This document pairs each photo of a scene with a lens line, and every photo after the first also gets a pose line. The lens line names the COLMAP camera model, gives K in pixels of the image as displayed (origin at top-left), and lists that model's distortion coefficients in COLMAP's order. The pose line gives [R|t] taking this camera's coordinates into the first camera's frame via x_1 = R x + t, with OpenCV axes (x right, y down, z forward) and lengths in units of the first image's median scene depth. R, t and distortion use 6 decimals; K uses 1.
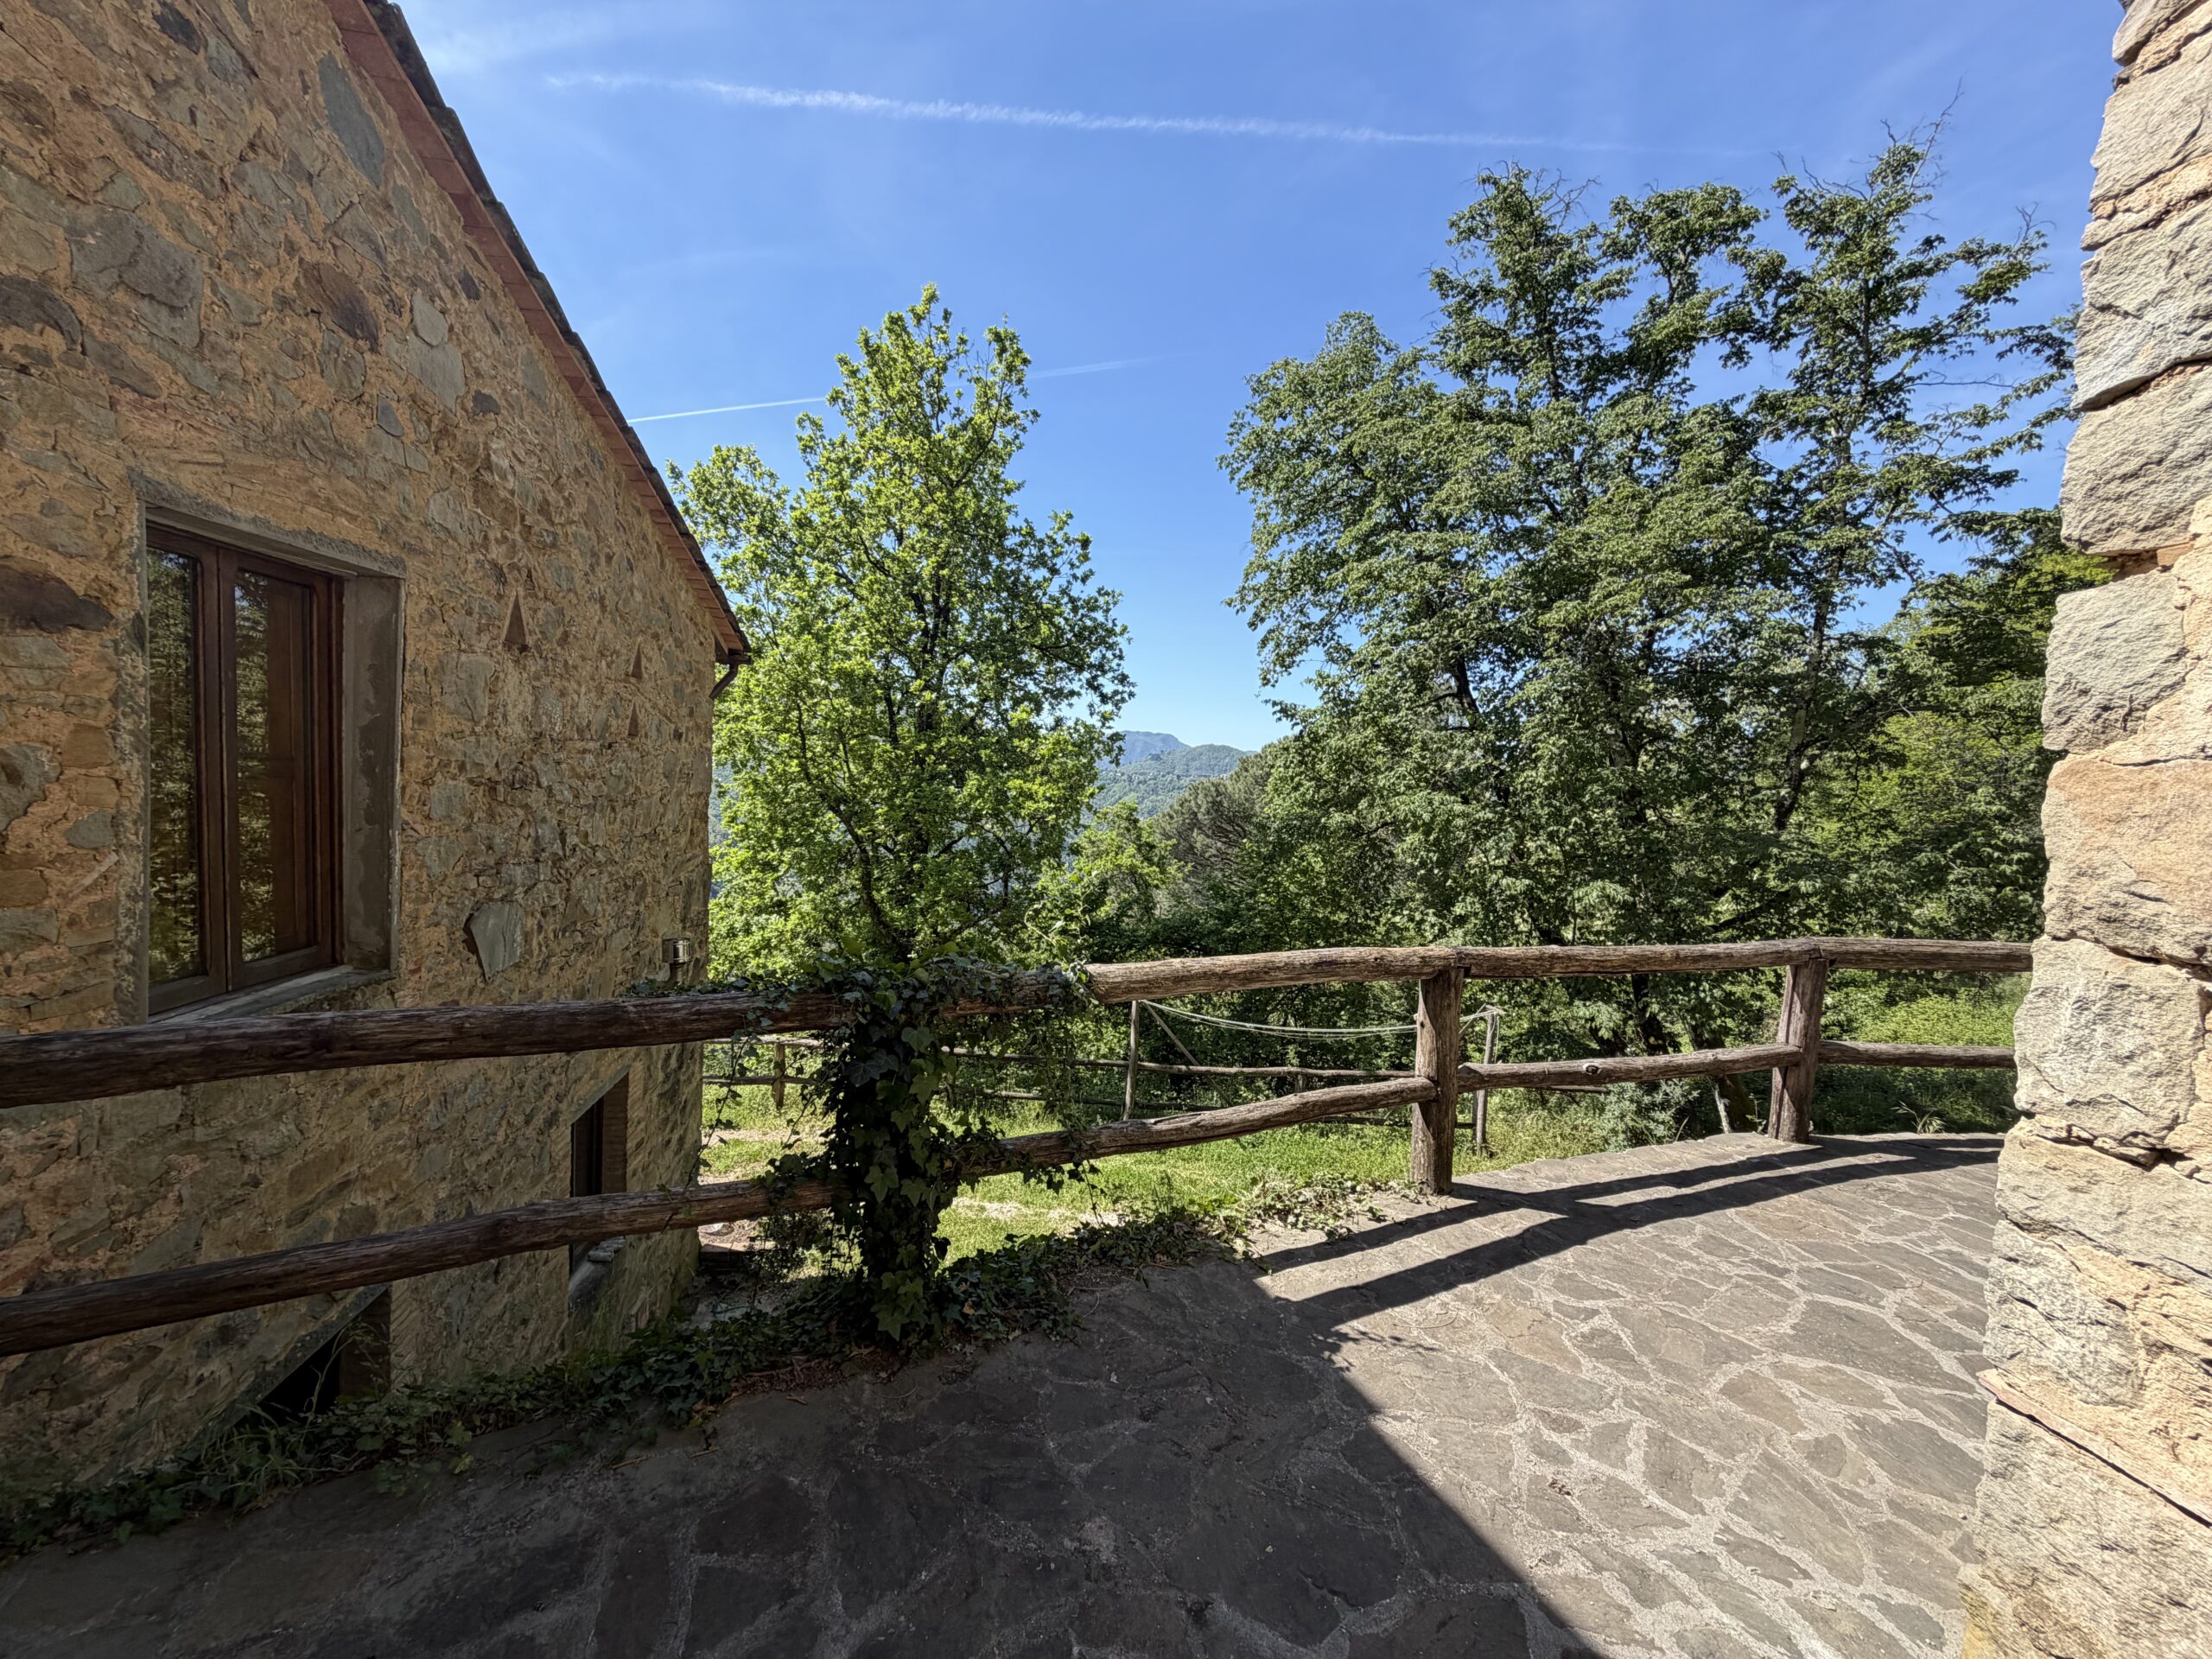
lens RADIAL K [[881.6, 0, 1094.9], [0, 881.6, 830.5], [0, 0, 1]] dist [-0.001198, 0.000515]
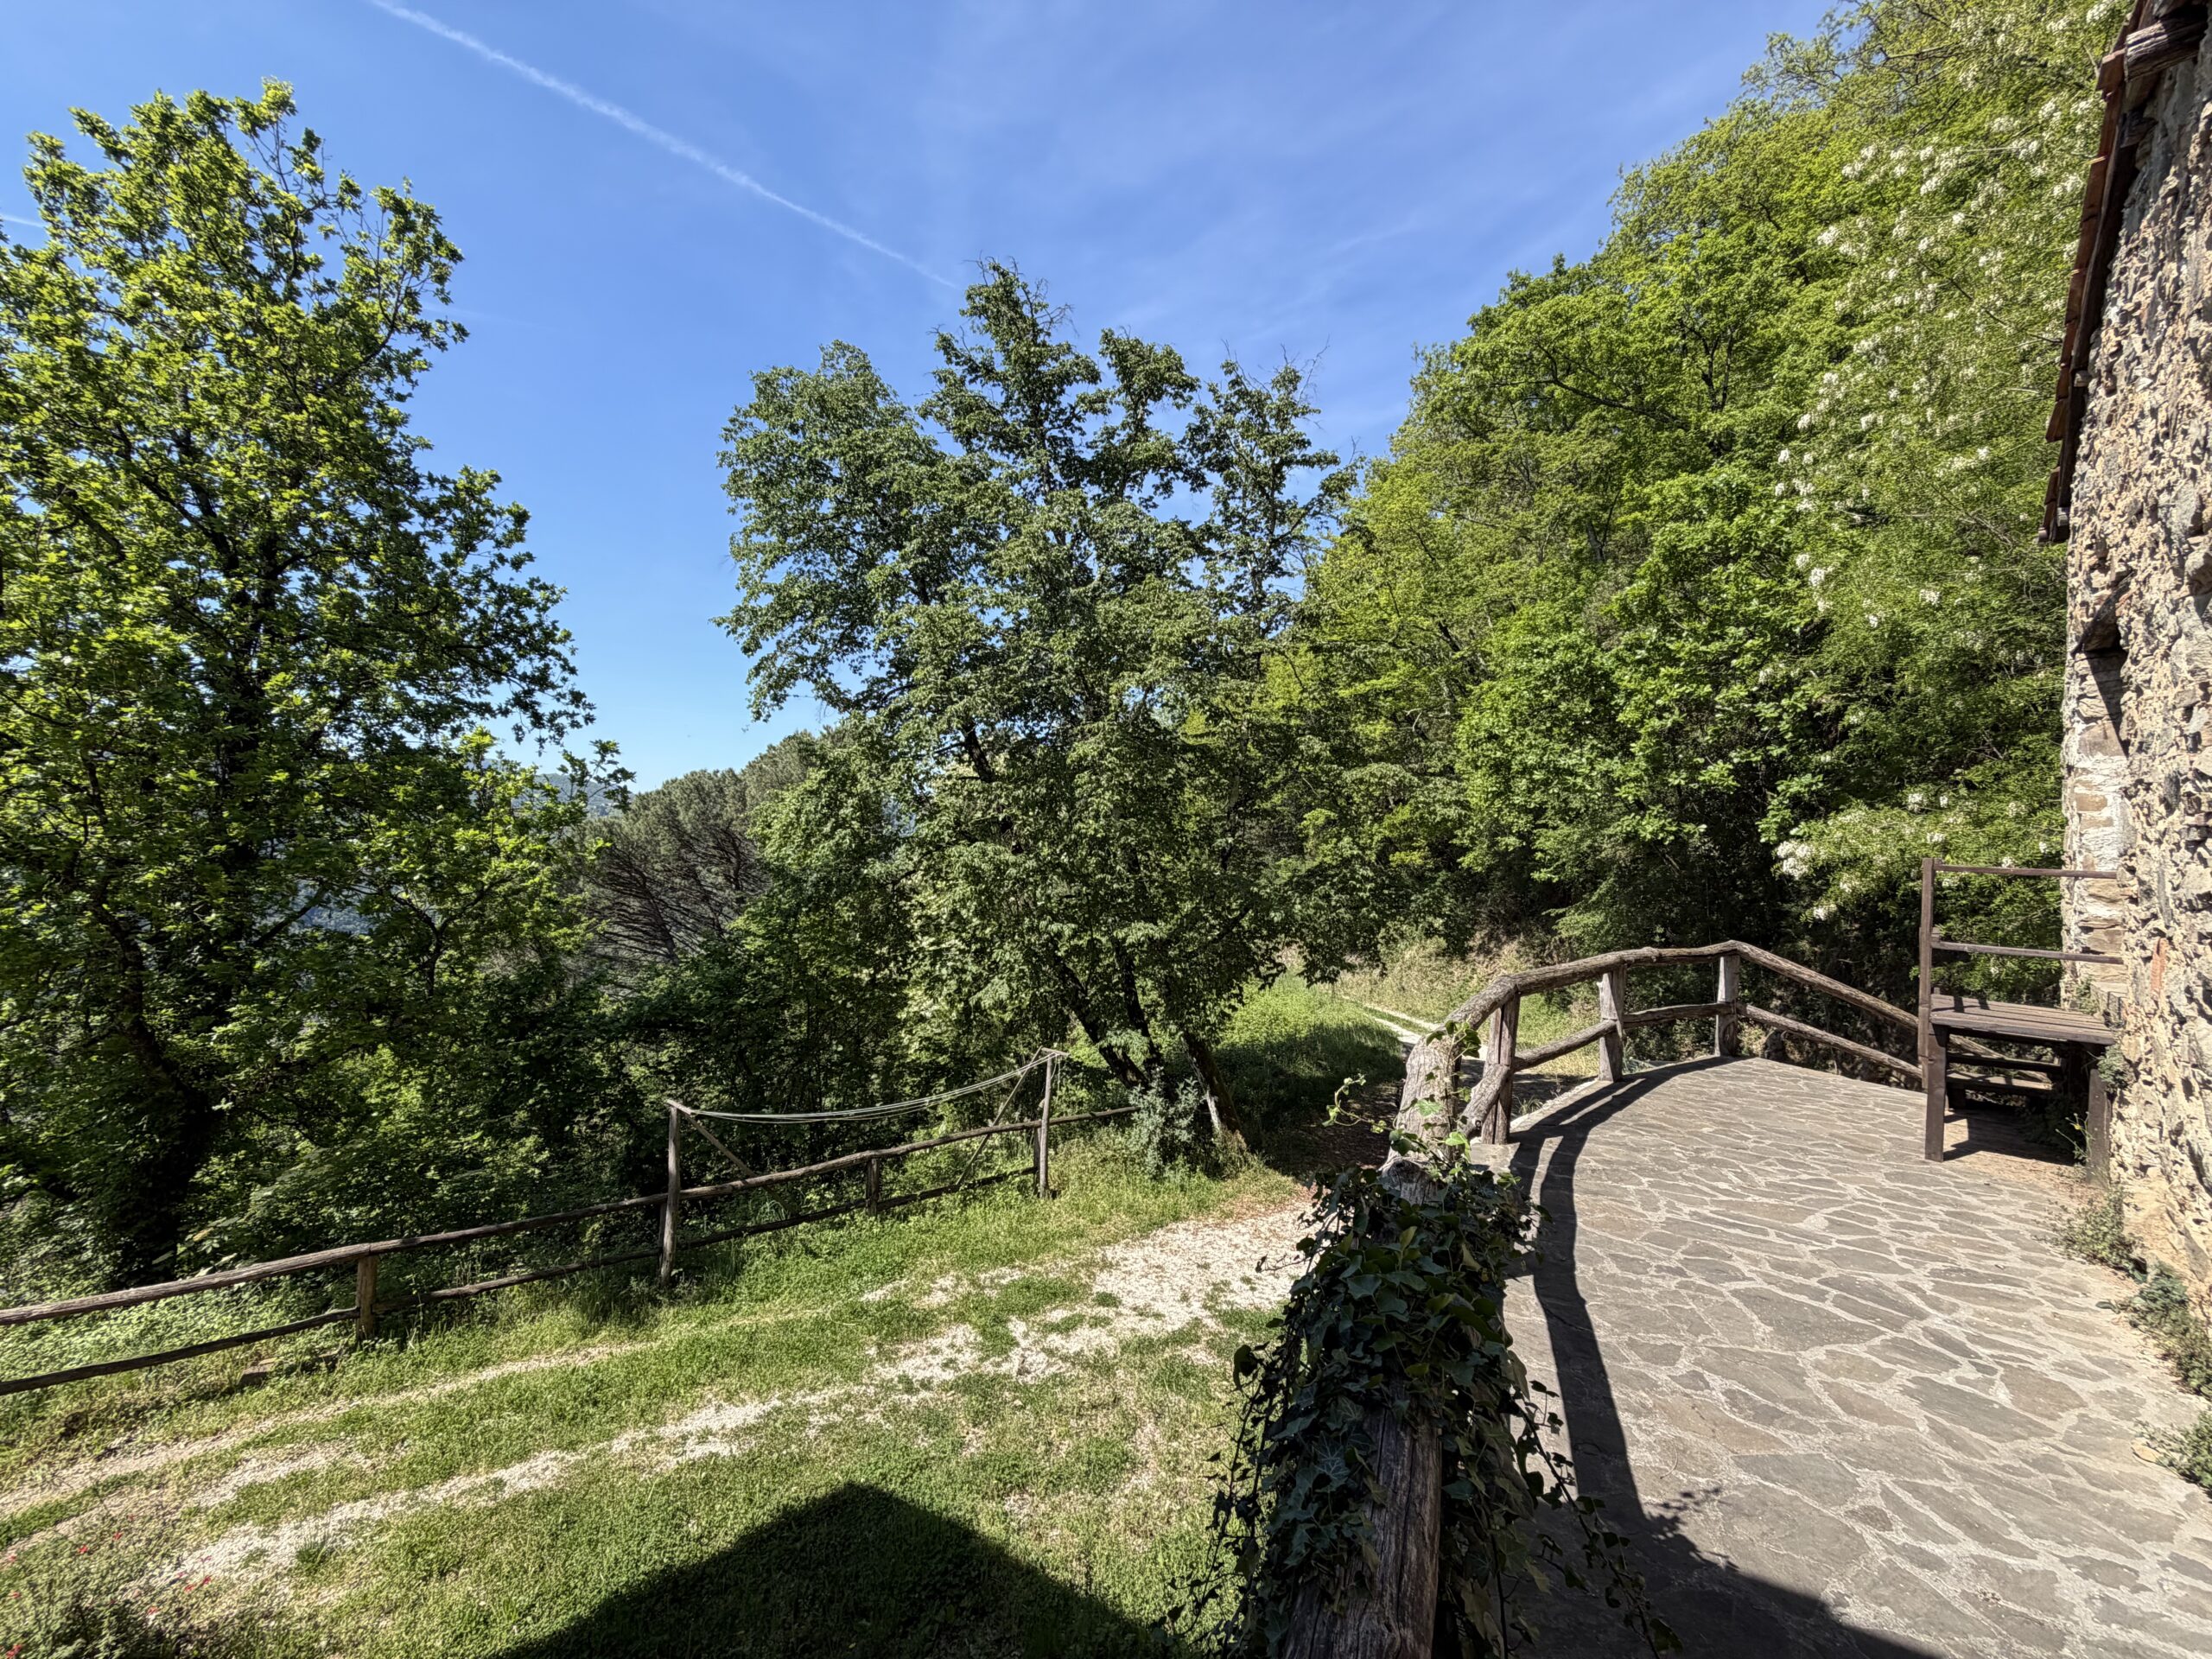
lens RADIAL K [[872.4, 0, 1106.0], [0, 872.4, 829.5], [0, 0, 1]] dist [-0.016050, 0.004211]
pose [[0.769481, -0.000898, 0.638669, -0.112157], [0.028810, 0.999030, -0.033306, -0.016693], [-0.638019, 0.044029, 0.768761, 0.119661]]
